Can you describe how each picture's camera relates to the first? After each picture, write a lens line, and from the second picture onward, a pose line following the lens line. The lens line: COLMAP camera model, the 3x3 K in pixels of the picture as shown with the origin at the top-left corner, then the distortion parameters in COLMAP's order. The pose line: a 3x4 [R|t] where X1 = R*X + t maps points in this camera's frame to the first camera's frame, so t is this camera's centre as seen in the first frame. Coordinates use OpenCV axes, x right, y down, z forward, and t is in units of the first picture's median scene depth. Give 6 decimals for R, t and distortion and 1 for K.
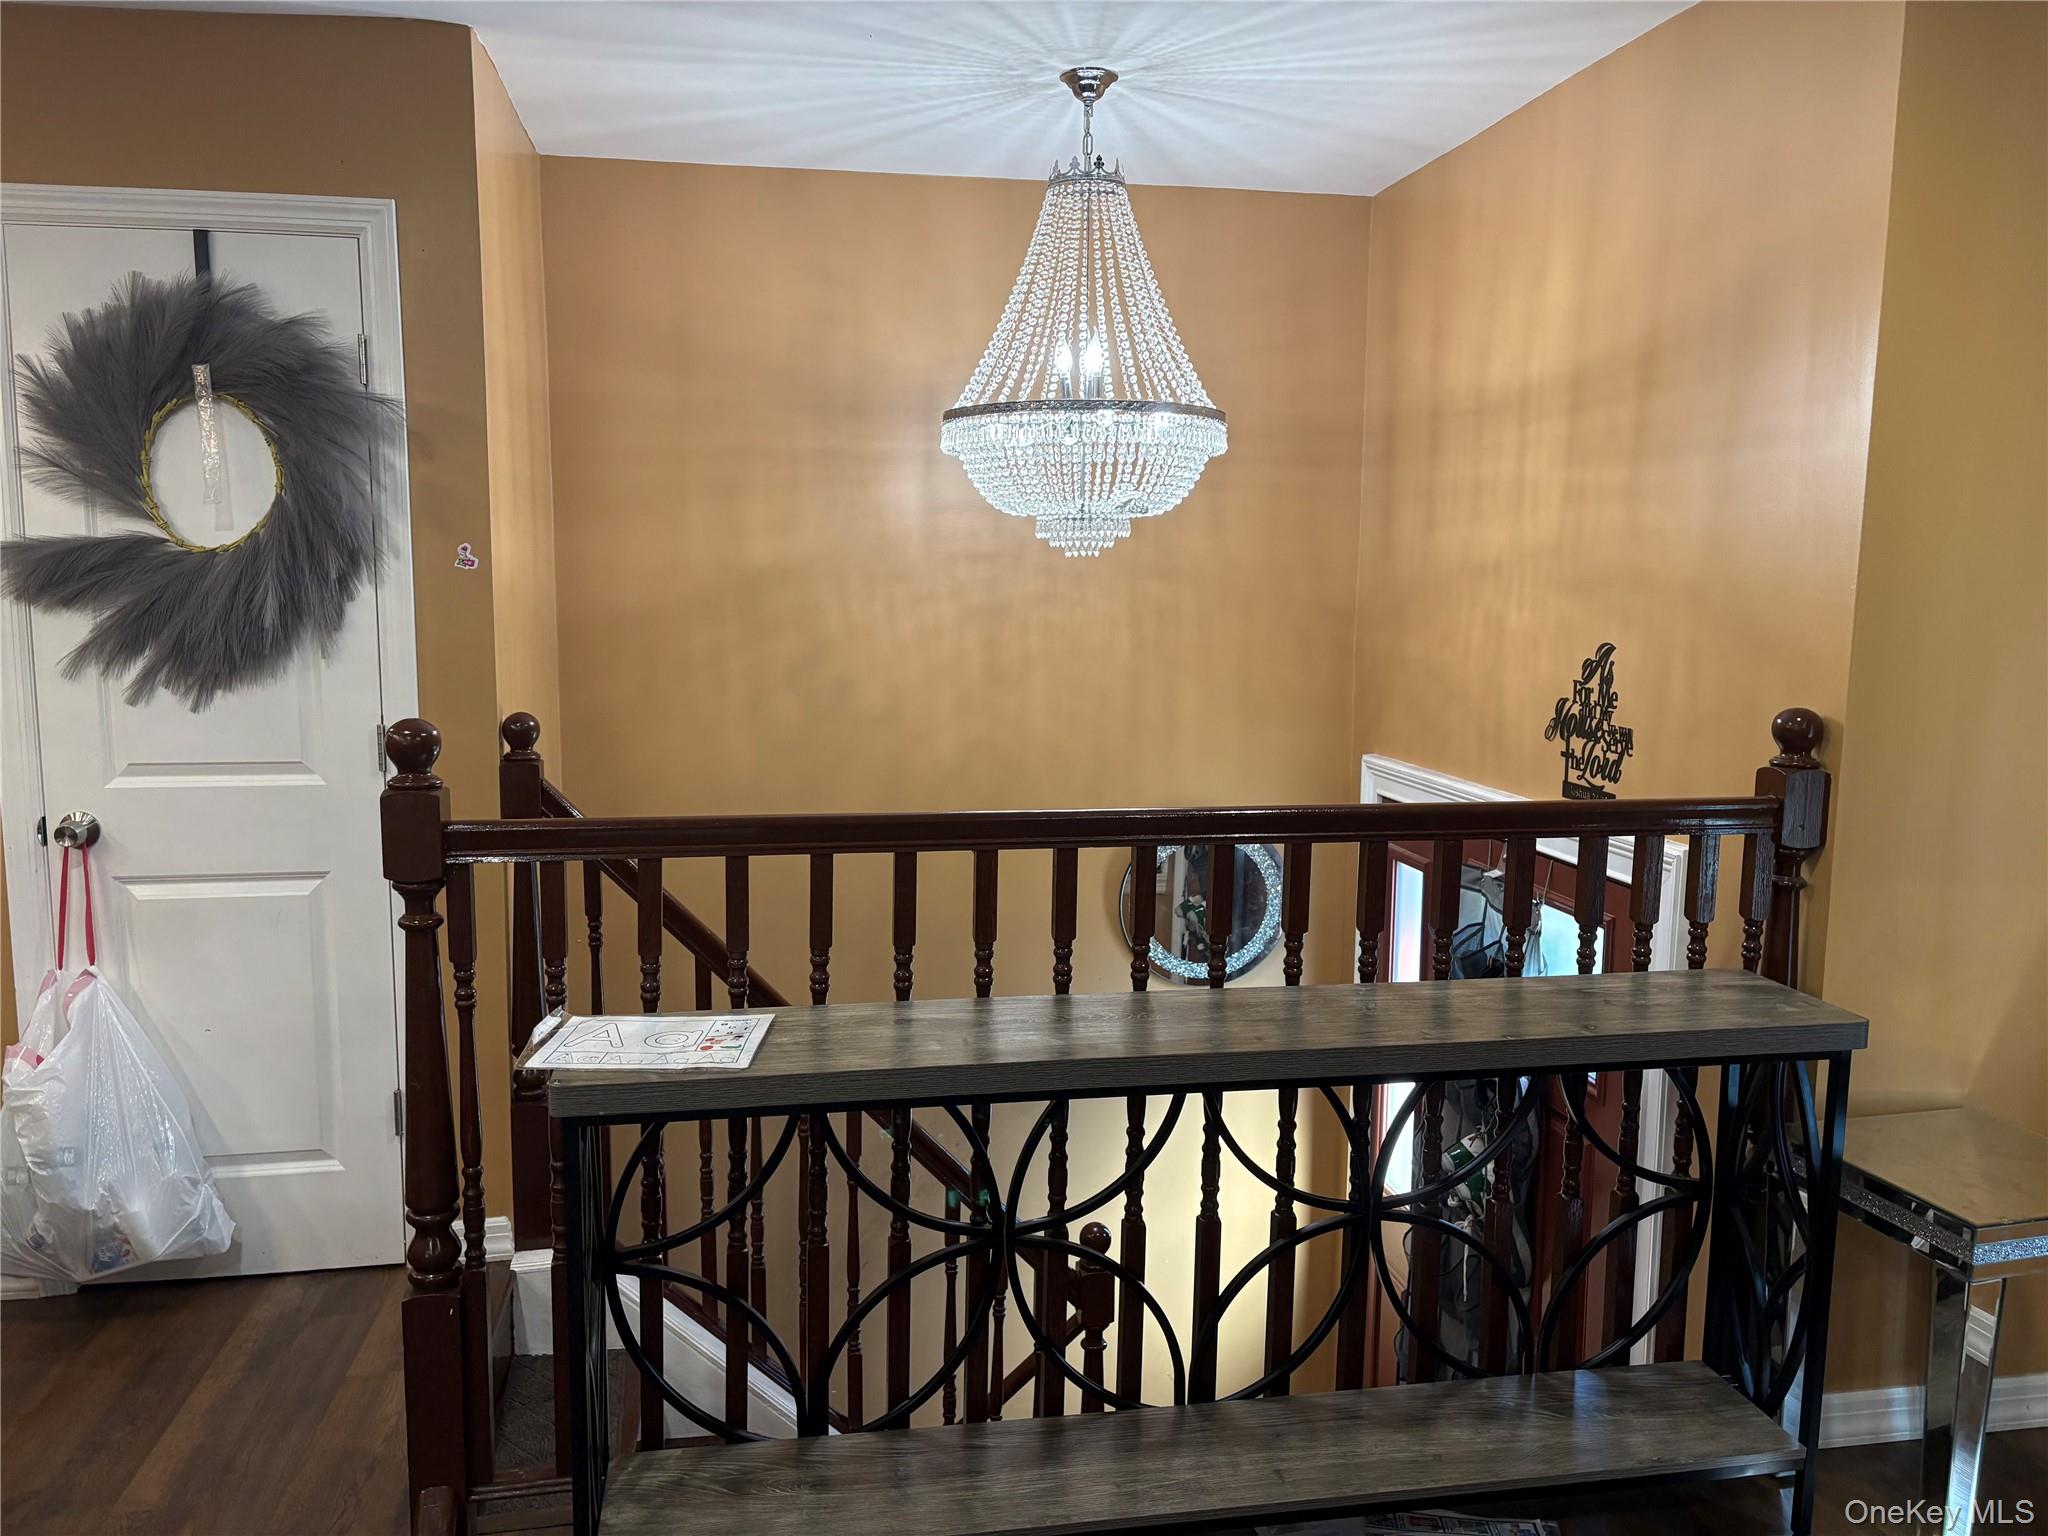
lens RADIAL K [[1562.3, 0, 1012.0], [0, 1562.3, 790.4], [0, 0, 1]] dist [0.056619, -0.071490]
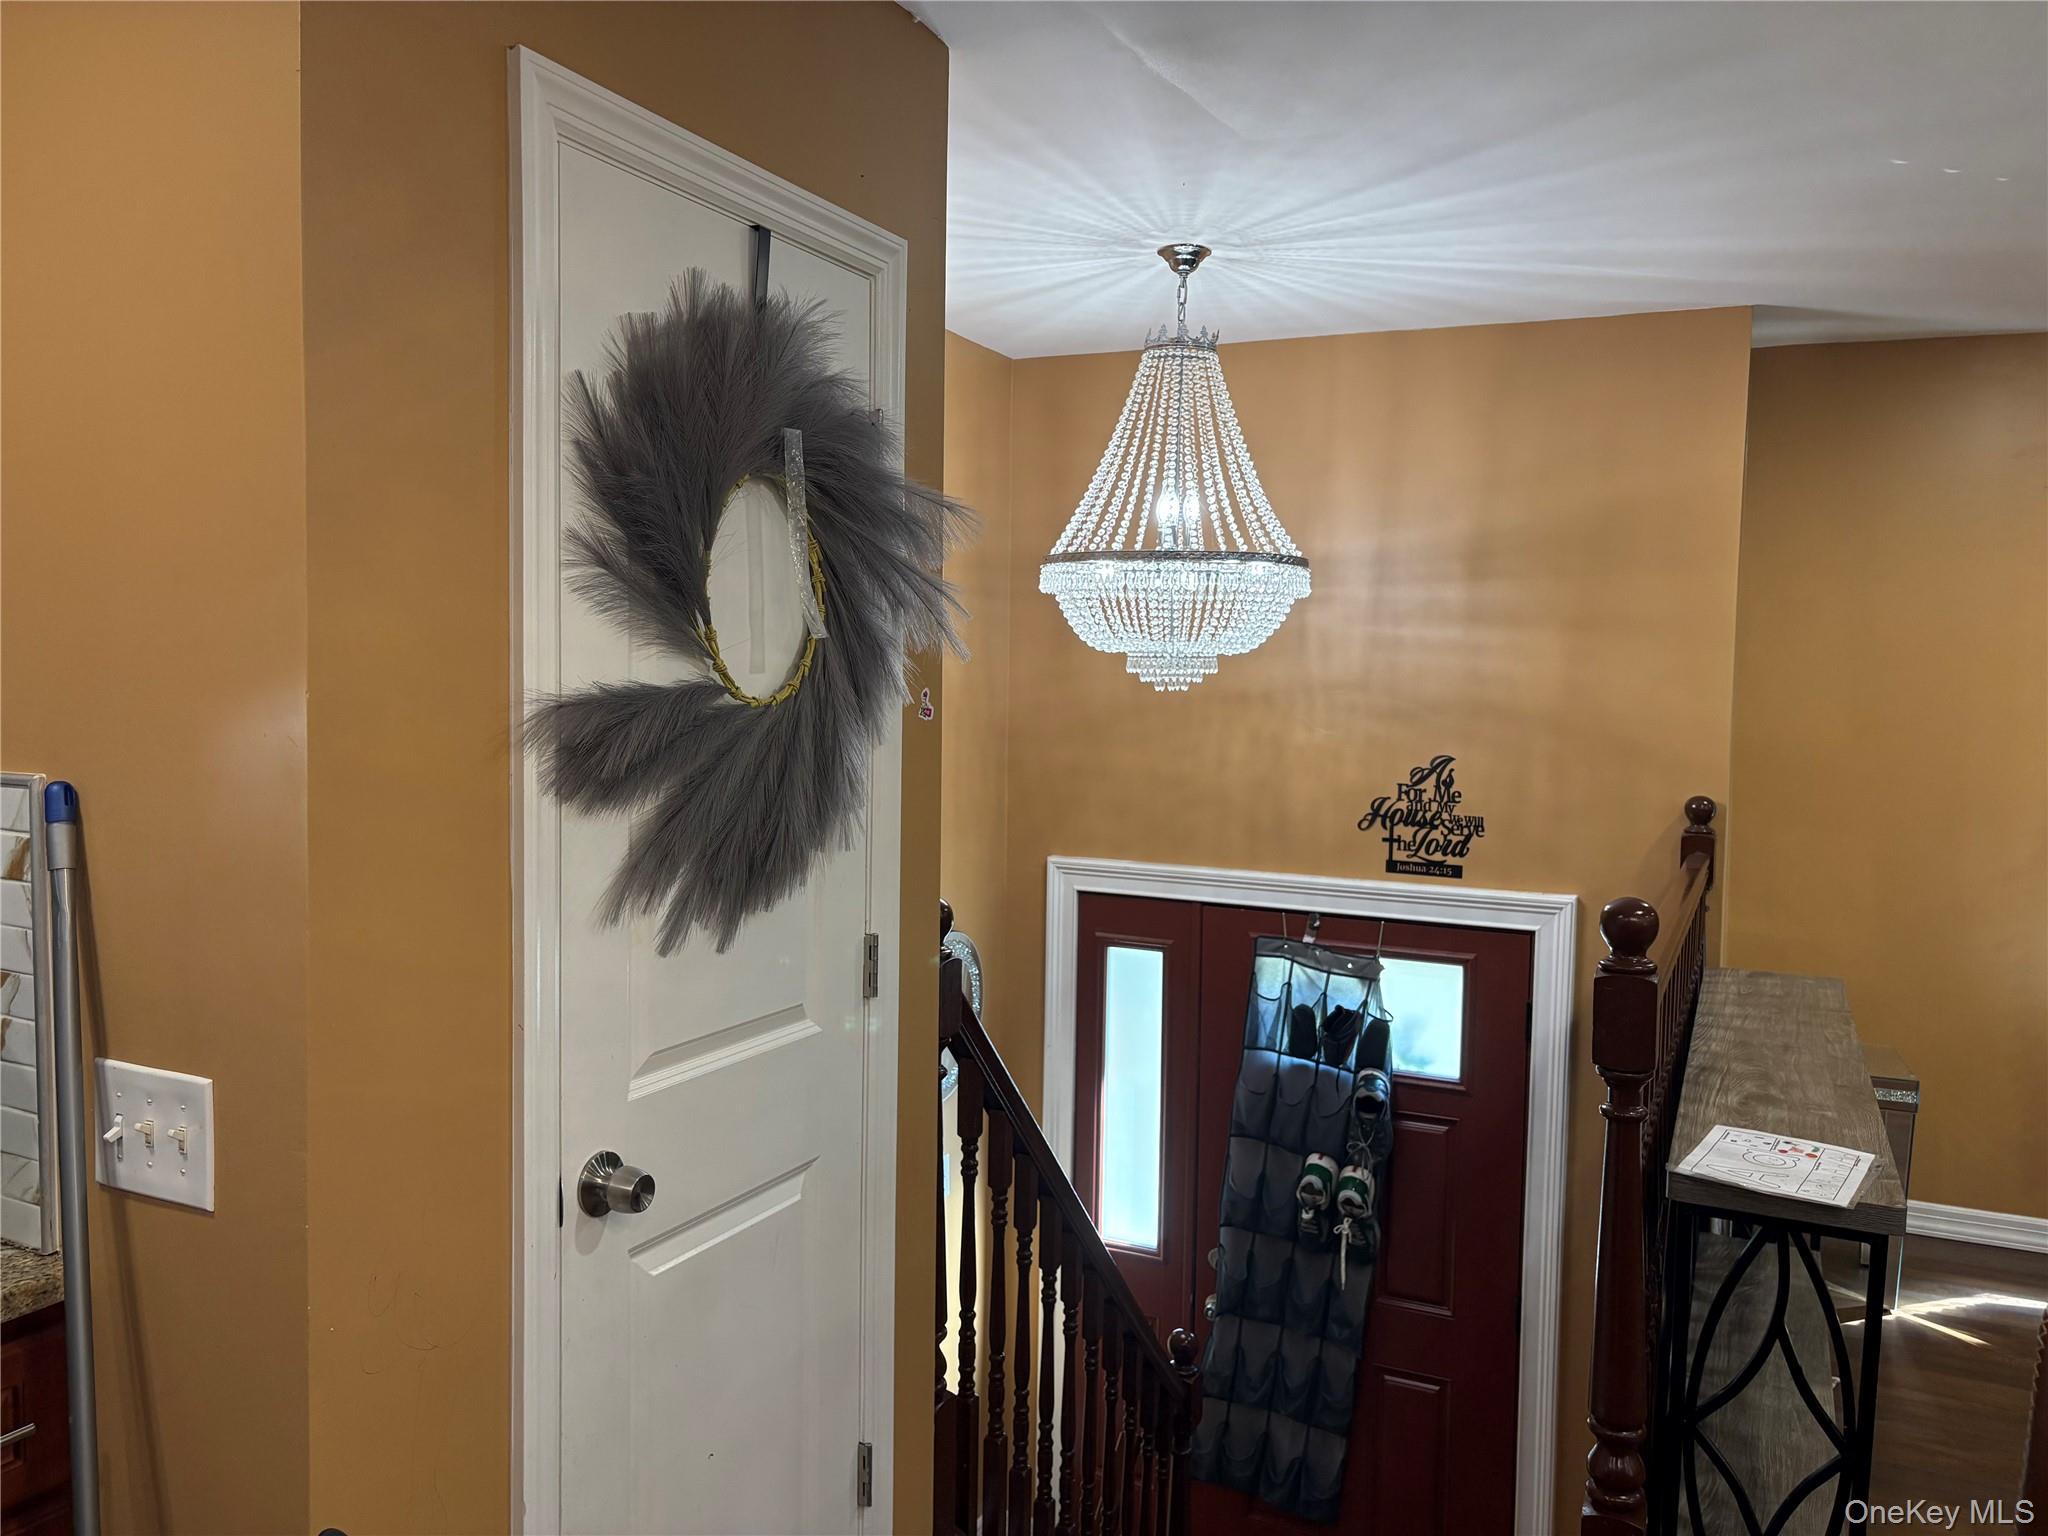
lens RADIAL K [[1562.3, 0, 1012.0], [0, 1562.3, 790.4], [0, 0, 1]] dist [0.056619, -0.071490]
pose [[0.580848, -0.058593, 0.811901, -0.933262], [0.098636, 0.995123, 0.001250, -0.101308], [-0.808014, 0.079356, 0.583794, 0.509270]]
